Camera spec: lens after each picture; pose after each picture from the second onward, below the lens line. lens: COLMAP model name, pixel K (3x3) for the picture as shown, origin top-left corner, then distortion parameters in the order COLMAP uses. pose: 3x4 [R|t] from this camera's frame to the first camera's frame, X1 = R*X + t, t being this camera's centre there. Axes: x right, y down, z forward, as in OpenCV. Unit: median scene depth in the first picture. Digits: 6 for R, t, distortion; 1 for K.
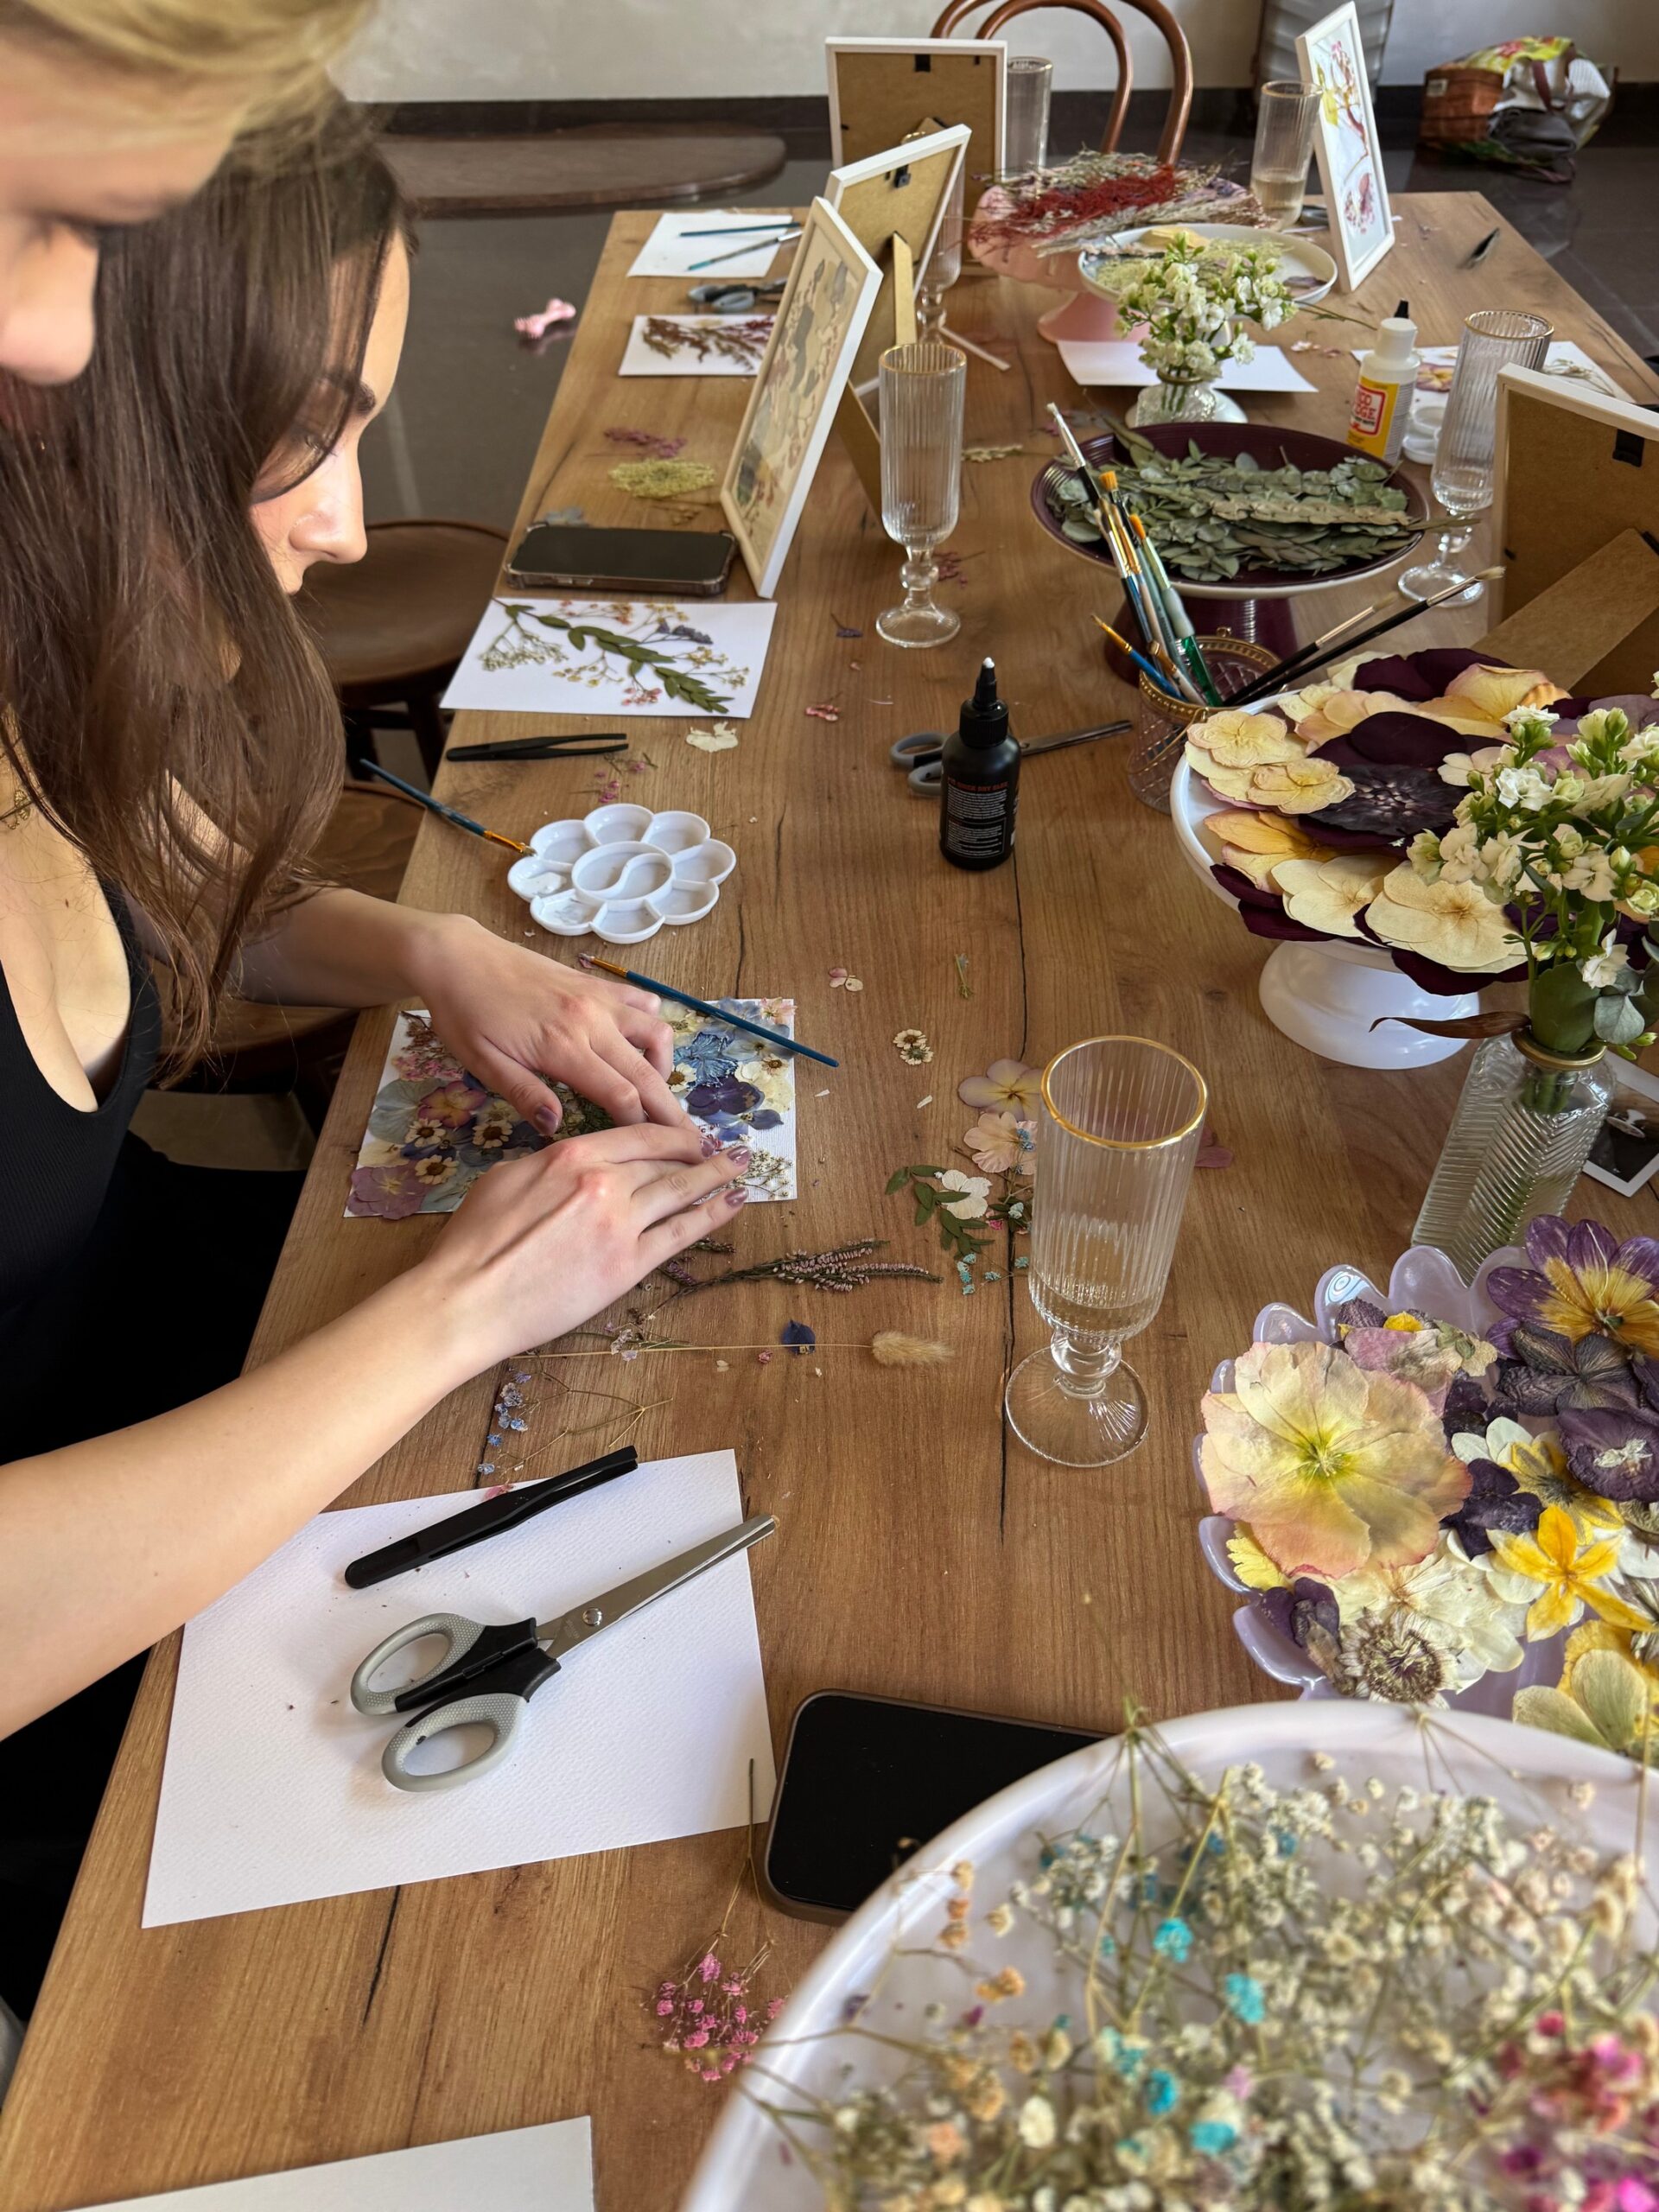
lens RADIAL K [[1575.6, 0, 820.7], [0, 1575.6, 1162.5], [0, 0, 1]] dist [0.015293, -0.040569]
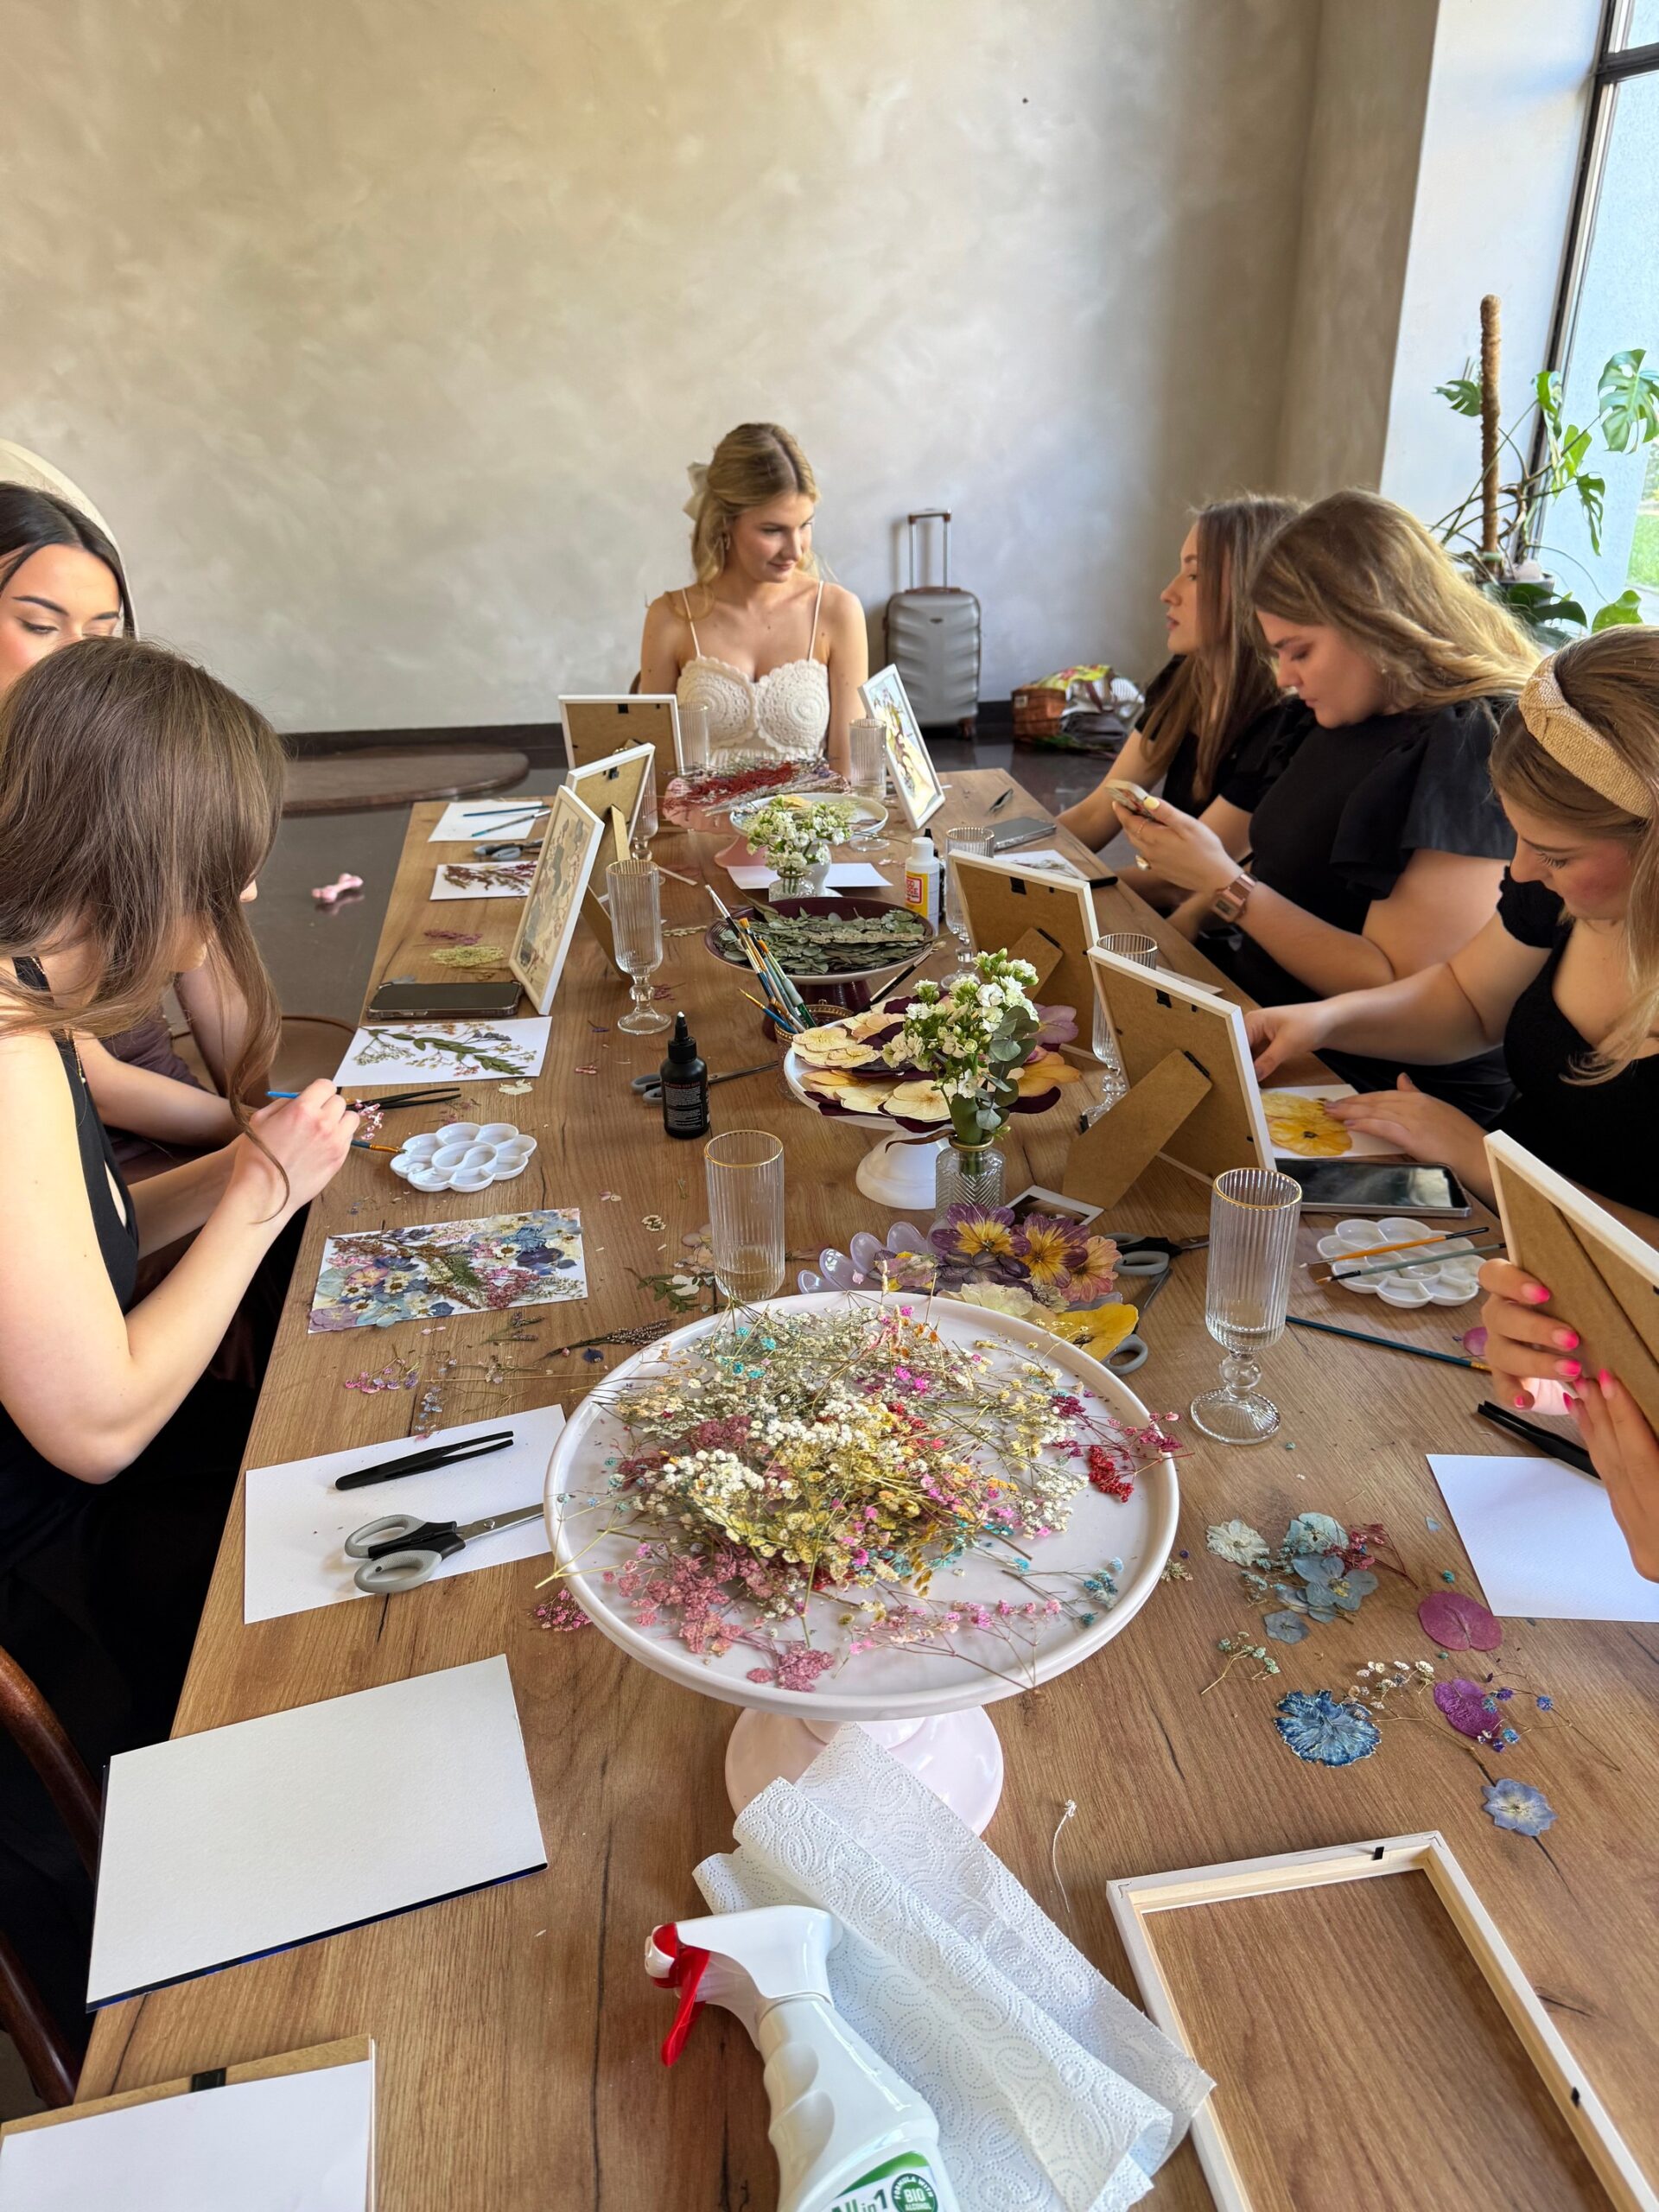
lens RADIAL K [[1625.2, 0, 830.8], [0, 1625.2, 1112.1], [0, 0, 1]] dist [0.013246, -0.030188]
pose [[0.985993, -0.066614, 0.152905, -0.008239], [0.115705, 0.933487, -0.339434, 0.337583], [-0.120124, 0.352371, 0.928119, -0.528017]]
